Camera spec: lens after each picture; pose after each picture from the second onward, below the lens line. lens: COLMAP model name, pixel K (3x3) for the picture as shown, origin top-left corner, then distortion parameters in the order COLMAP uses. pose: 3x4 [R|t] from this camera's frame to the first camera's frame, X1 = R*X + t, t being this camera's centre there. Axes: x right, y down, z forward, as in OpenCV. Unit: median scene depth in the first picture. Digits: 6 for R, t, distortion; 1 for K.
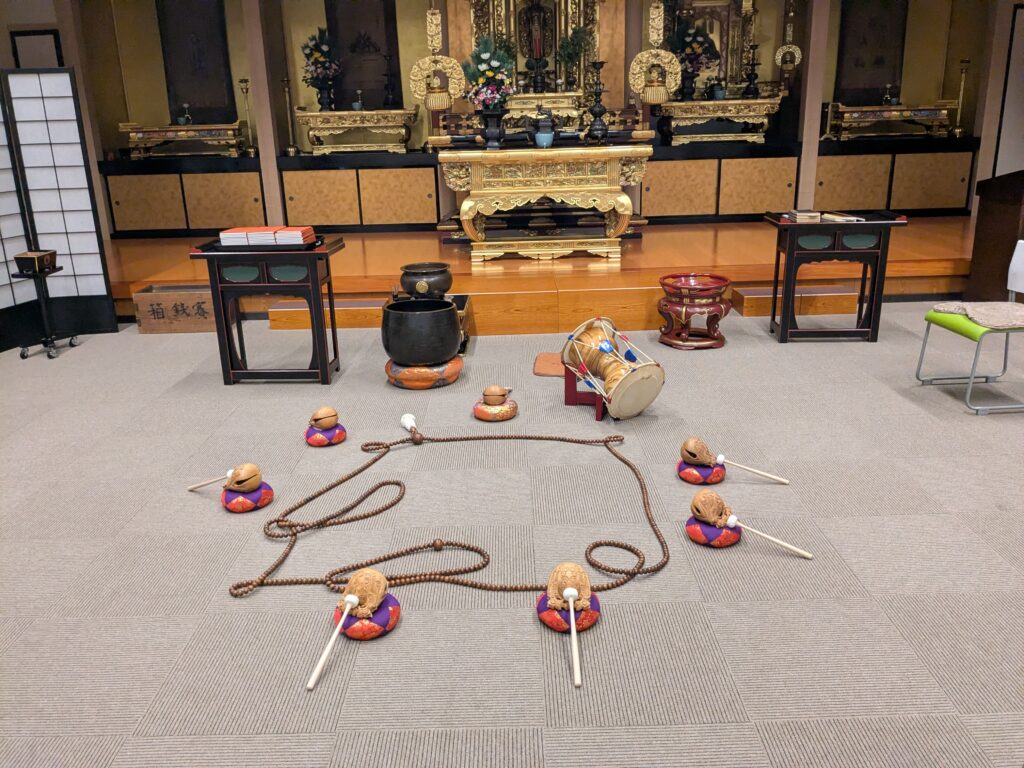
lens RADIAL K [[810.5, 0, 510.8], [0, 810.5, 383.1], [0, 0, 1]] dist [0.013864, -0.027920]
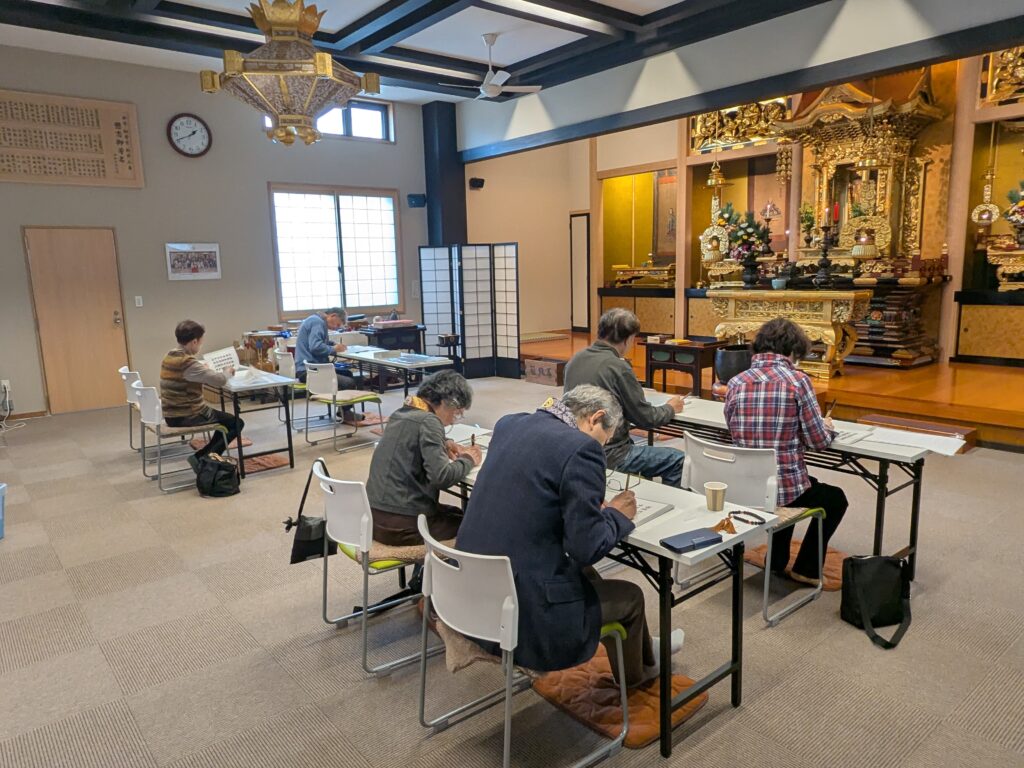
lens RADIAL K [[716.5, 0, 514.1], [0, 716.5, 388.9], [0, 0, 1]] dist [-0.000904, 0.001604]
pose [[0.632000, 0.141259, -0.761985, 0.554556], [-0.232619, 0.972486, -0.012656, -0.014212], [0.739232, 0.185251, 0.647471, -0.037401]]
